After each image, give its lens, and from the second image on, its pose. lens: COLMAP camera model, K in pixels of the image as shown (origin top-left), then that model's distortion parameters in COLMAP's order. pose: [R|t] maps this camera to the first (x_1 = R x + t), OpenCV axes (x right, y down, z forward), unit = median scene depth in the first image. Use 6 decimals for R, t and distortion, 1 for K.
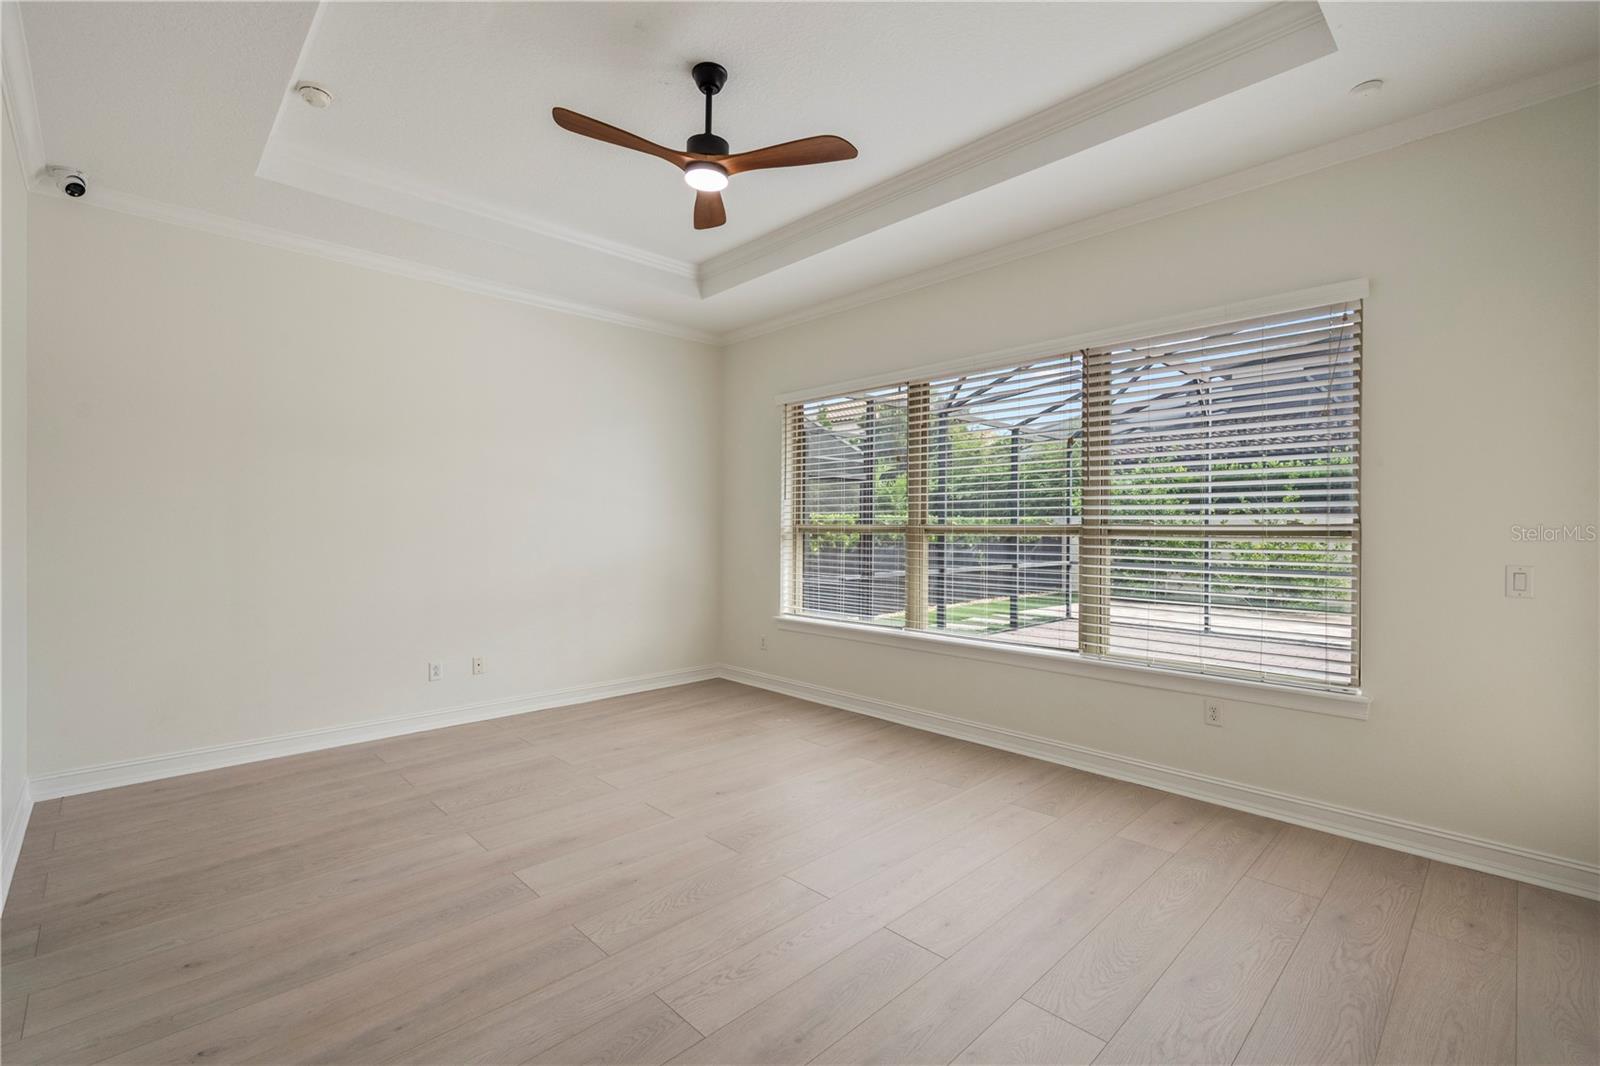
lens RADIAL K [[718.0, 0, 800.0], [0, 718.0, 533.0], [0, 0, 1]] dist [-0.002346, 0.000251]
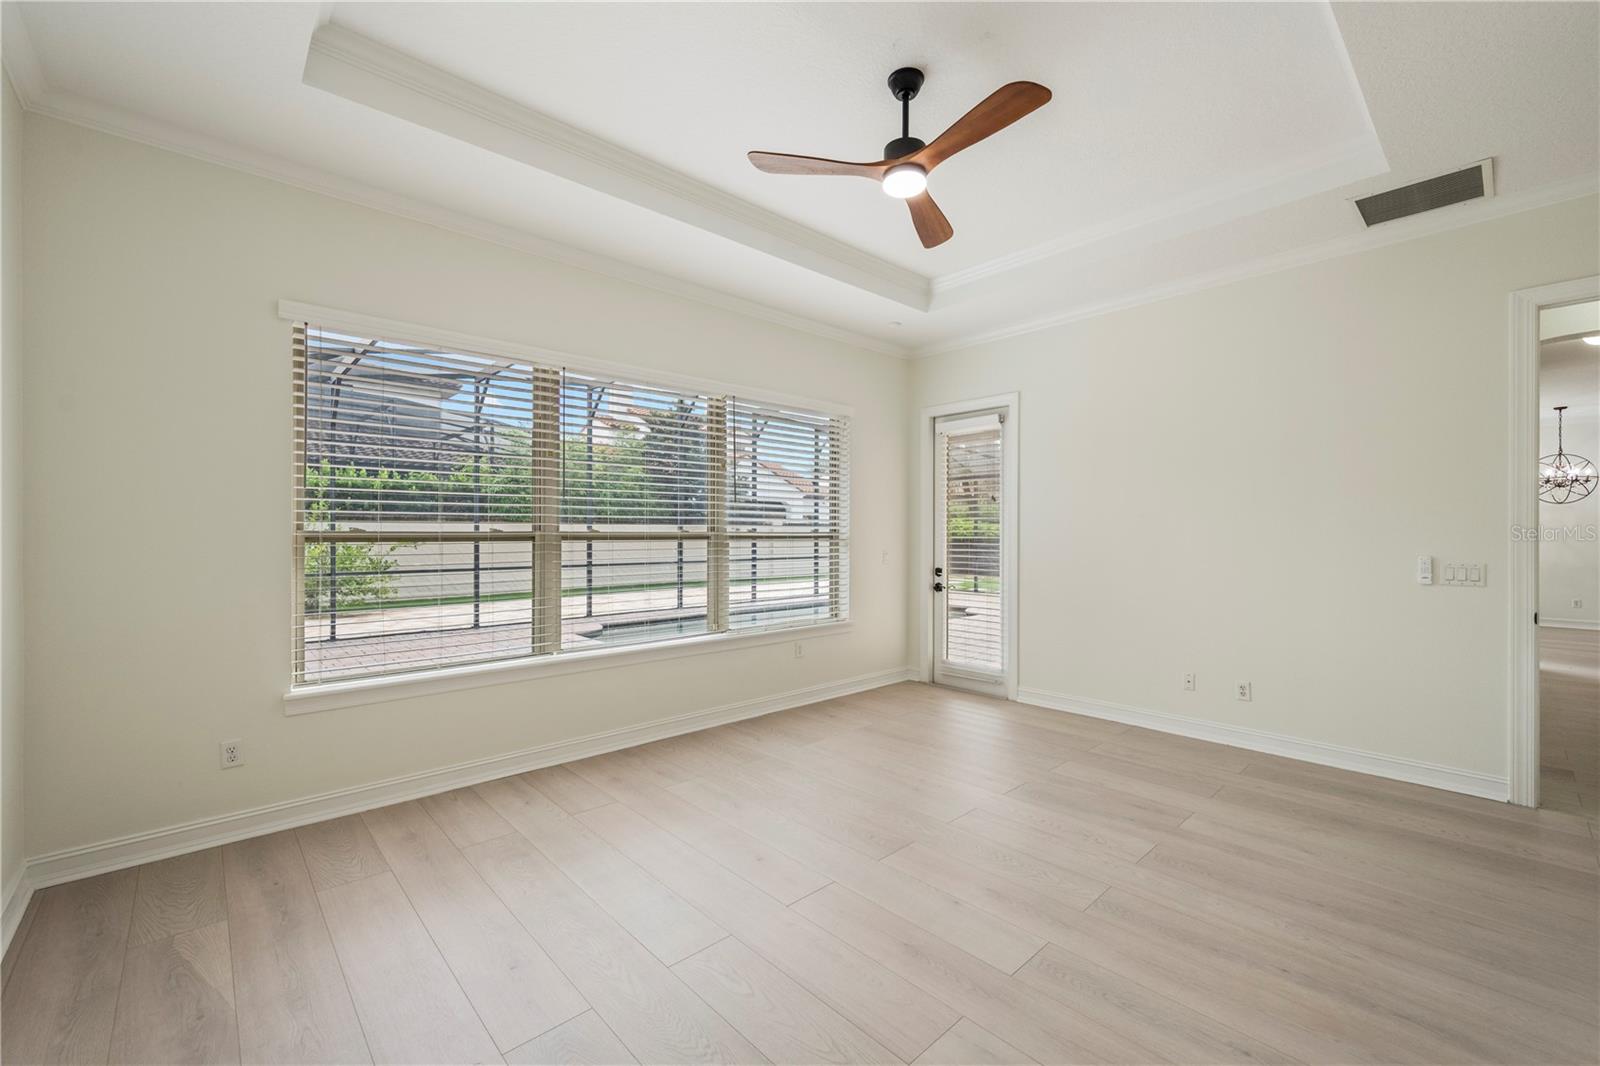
lens RADIAL K [[649.6, 0, 827.2], [0, 649.6, 530.9], [0, 0, 1]] dist [0.001627, -0.000070]
pose [[0.005152, 0.001819, 0.999985, -0.739547], [0.009585, 0.999952, -0.001868, -0.007847], [-0.999941, 0.009594, 0.005134, 0.792696]]
